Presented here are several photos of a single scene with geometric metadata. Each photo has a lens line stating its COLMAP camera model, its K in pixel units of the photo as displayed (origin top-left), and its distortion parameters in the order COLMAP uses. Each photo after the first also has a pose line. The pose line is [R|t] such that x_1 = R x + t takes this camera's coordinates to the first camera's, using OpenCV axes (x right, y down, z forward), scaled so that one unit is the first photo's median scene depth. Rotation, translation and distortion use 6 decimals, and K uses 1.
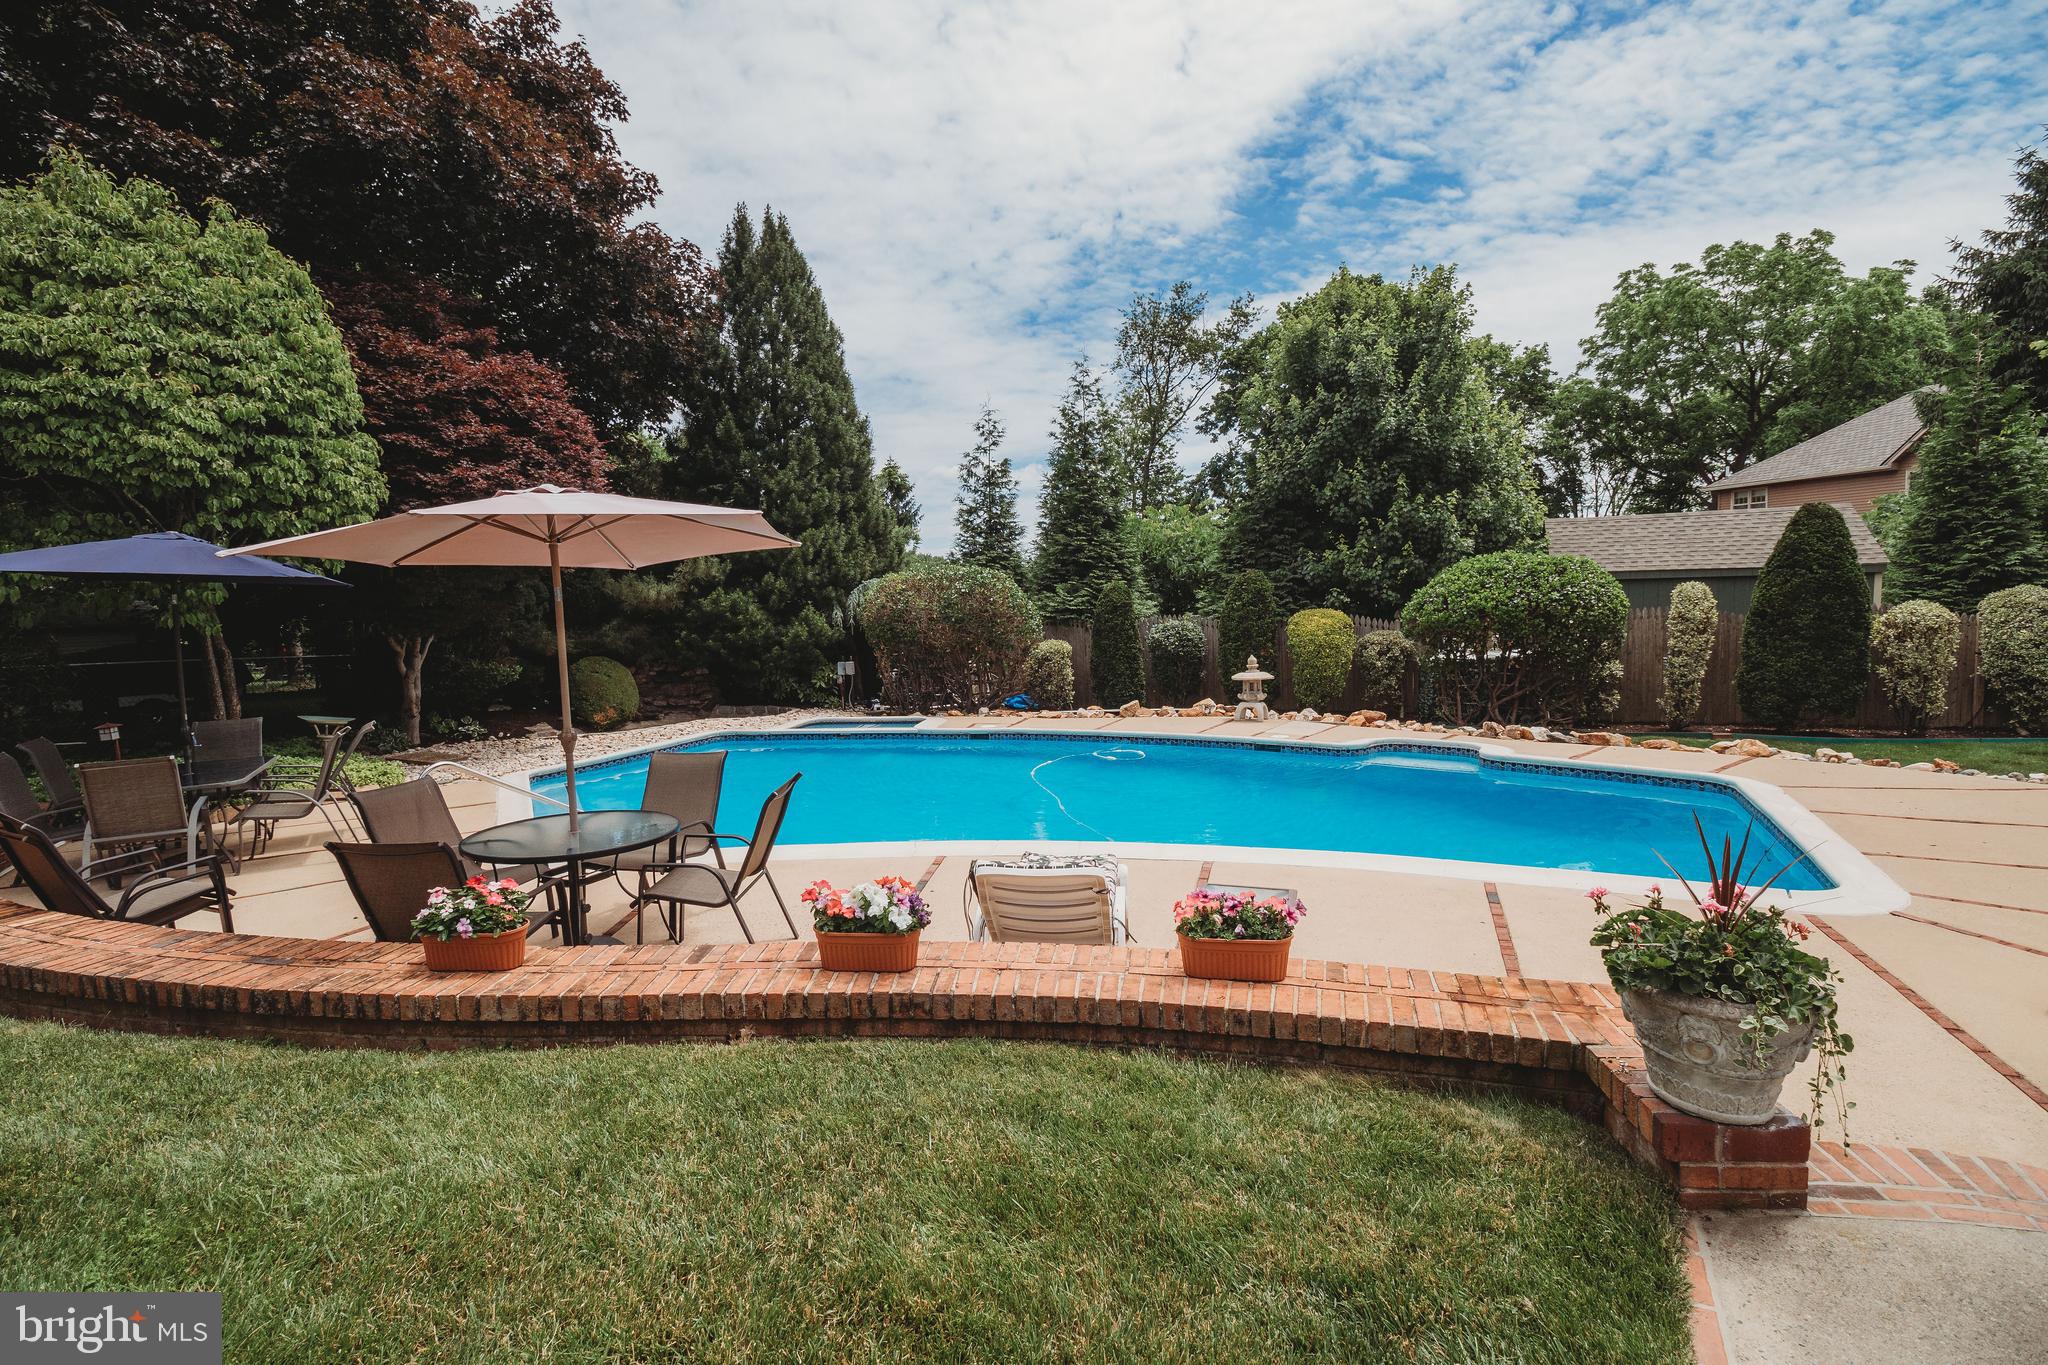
lens RADIAL K [[965.9, 0, 1027.7], [0, 965.9, 677.8], [0, 0, 1]] dist [0.000932, -0.009403]
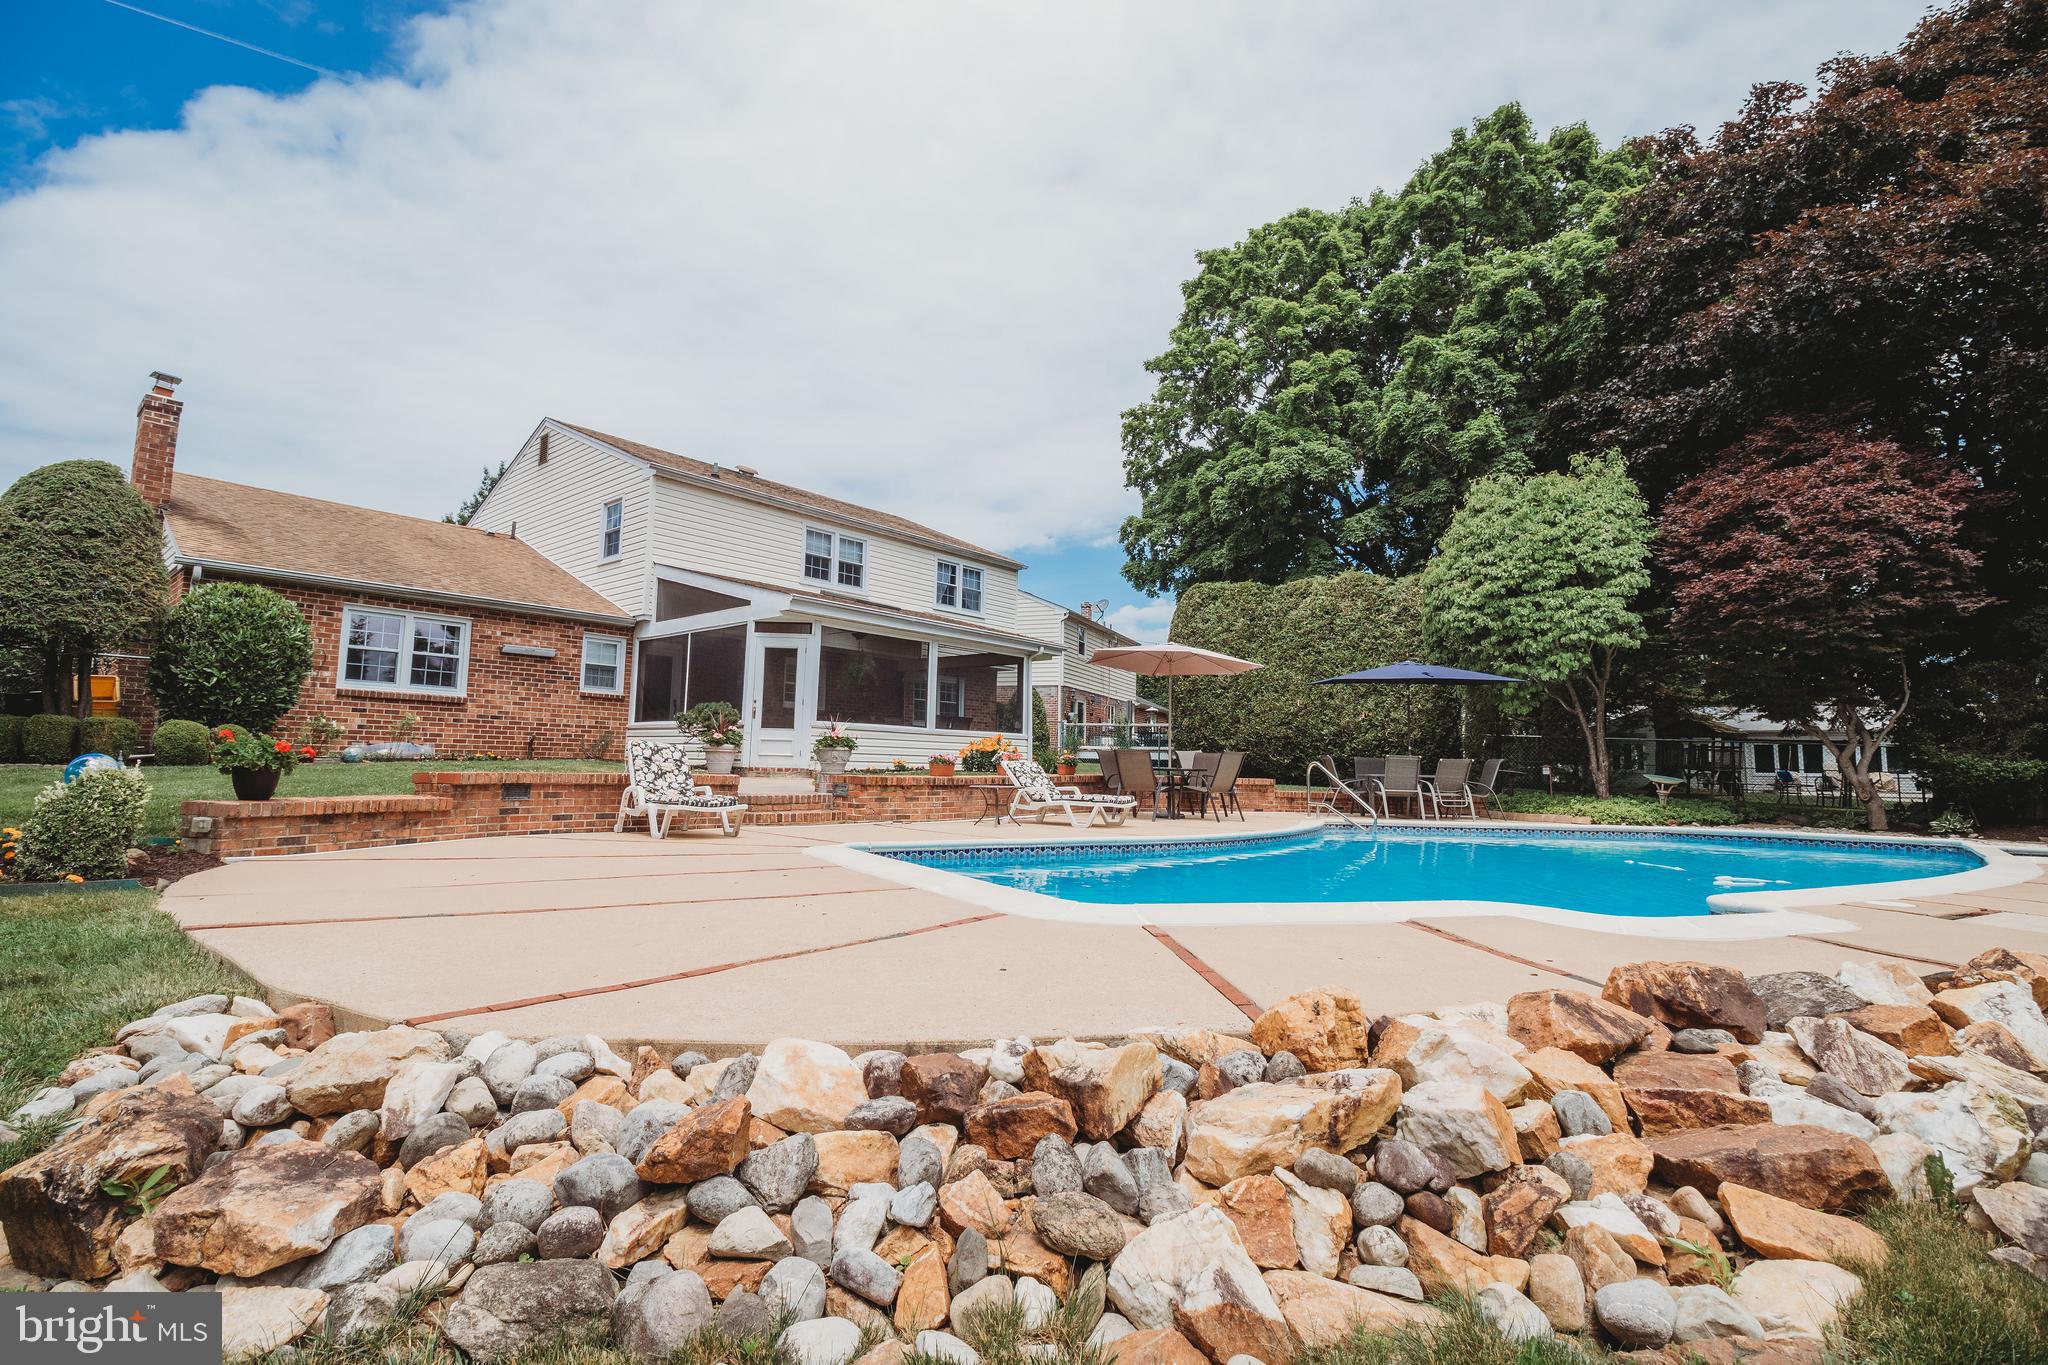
lens RADIAL K [[965.9, 0, 1011.3], [0, 965.9, 662.9], [0, 0, 1]] dist [0.000932, -0.009403]
pose [[-0.550520, -0.073960, -0.831539, 0.761962], [-0.075352, 0.996404, -0.038738, 0.000155], [0.831415, 0.041332, -0.554113, 0.808315]]
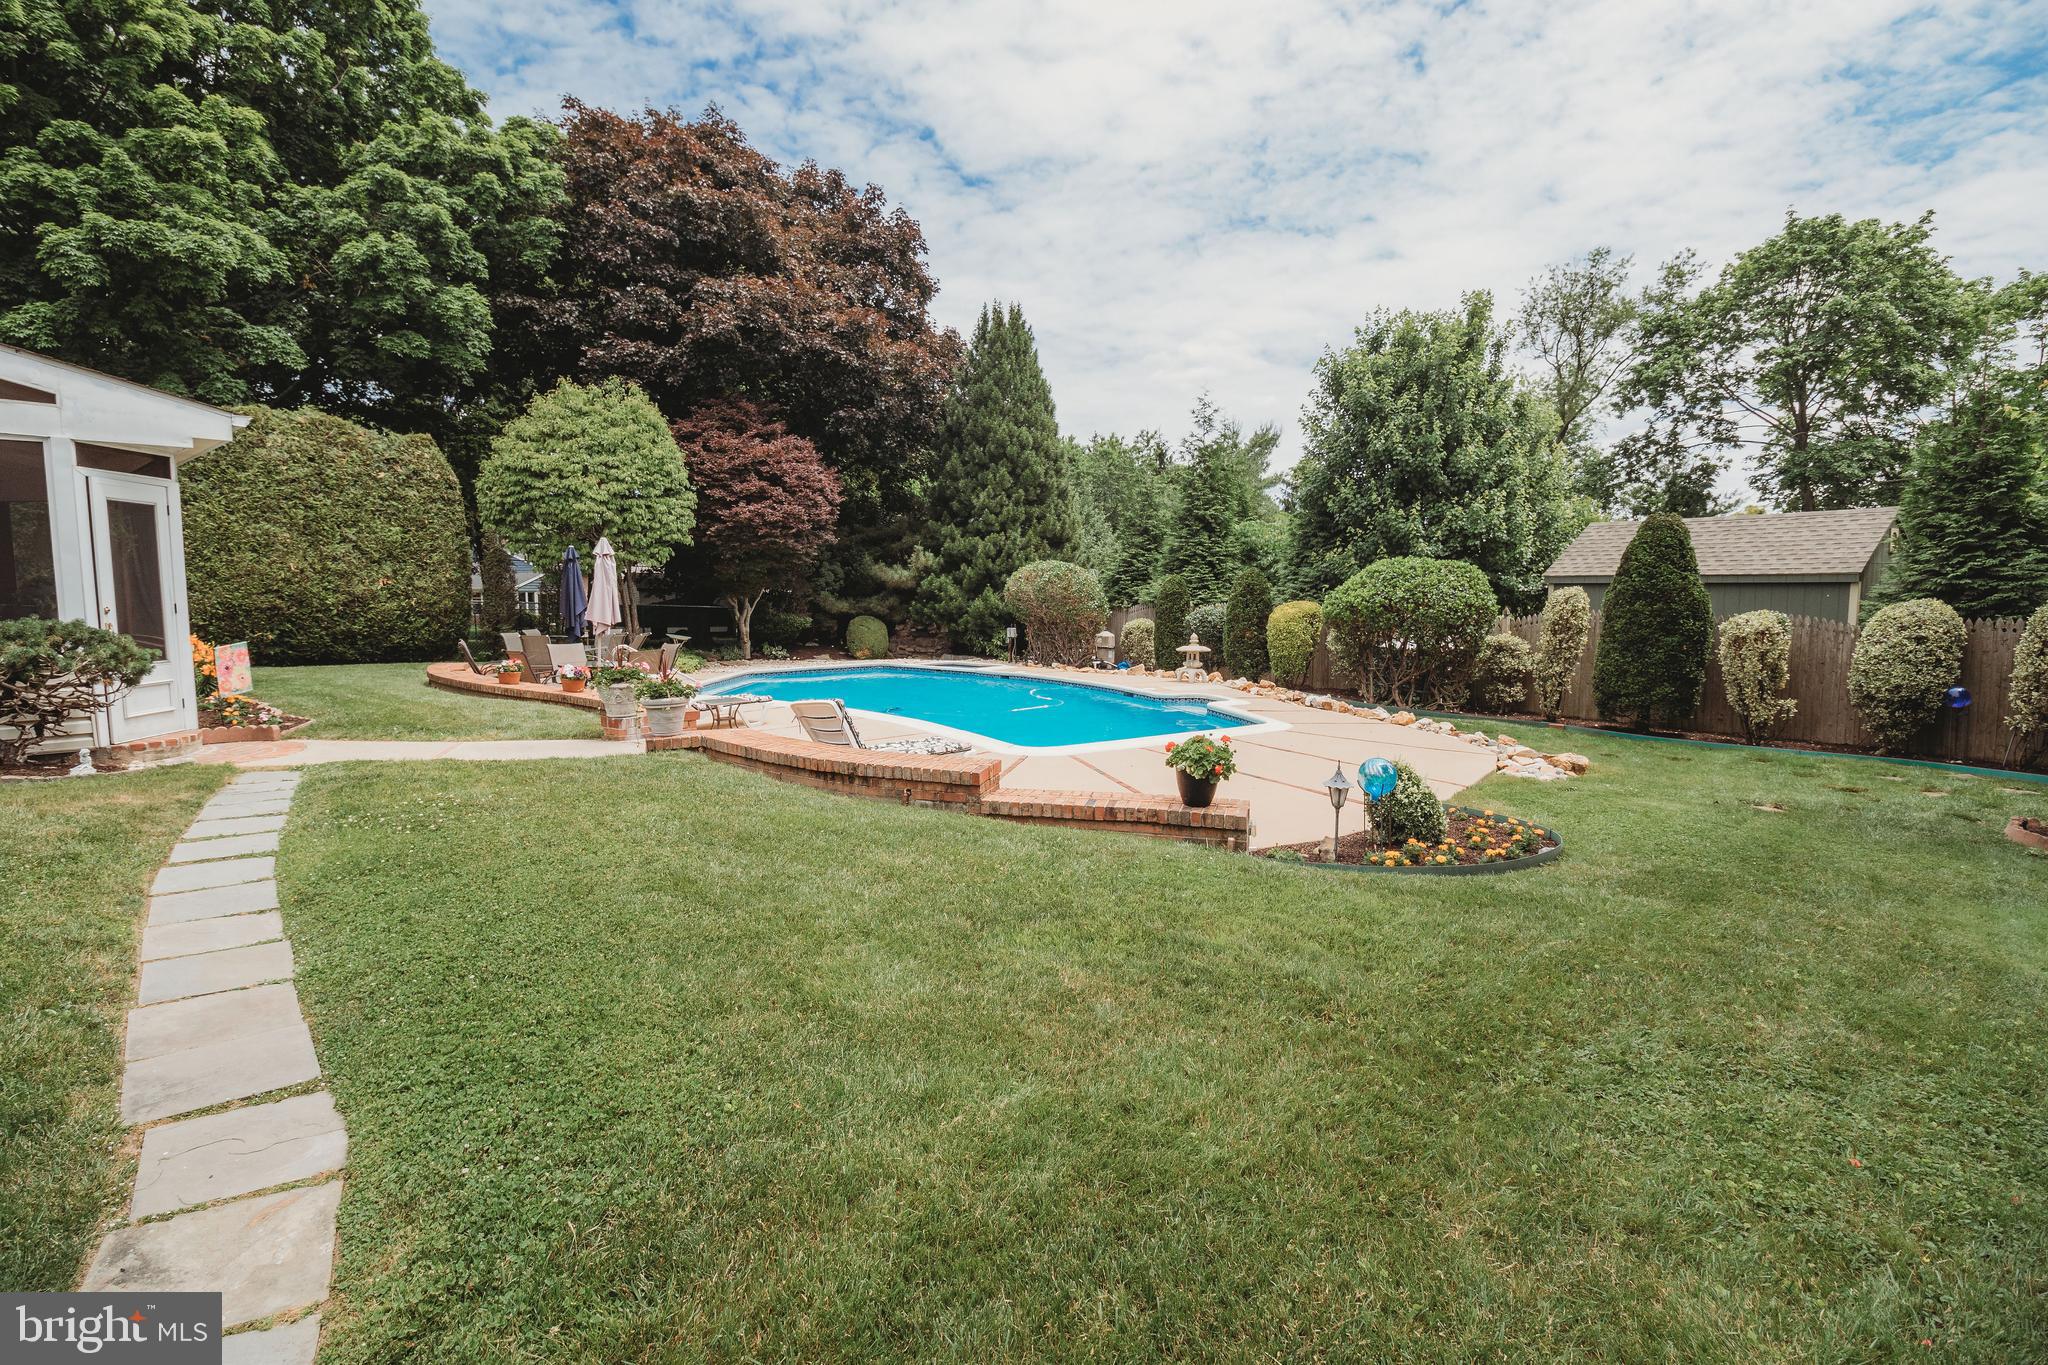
lens RADIAL K [[965.9, 0, 1013.4], [0, 965.9, 676.3], [0, 0, 1]] dist [0.000932, -0.009403]
pose [[0.847342, 0.075126, -0.525707, 0.726938], [-0.067302, 0.997153, 0.034020, 0.007552], [0.526765, 0.006555, 0.849985, -0.251113]]
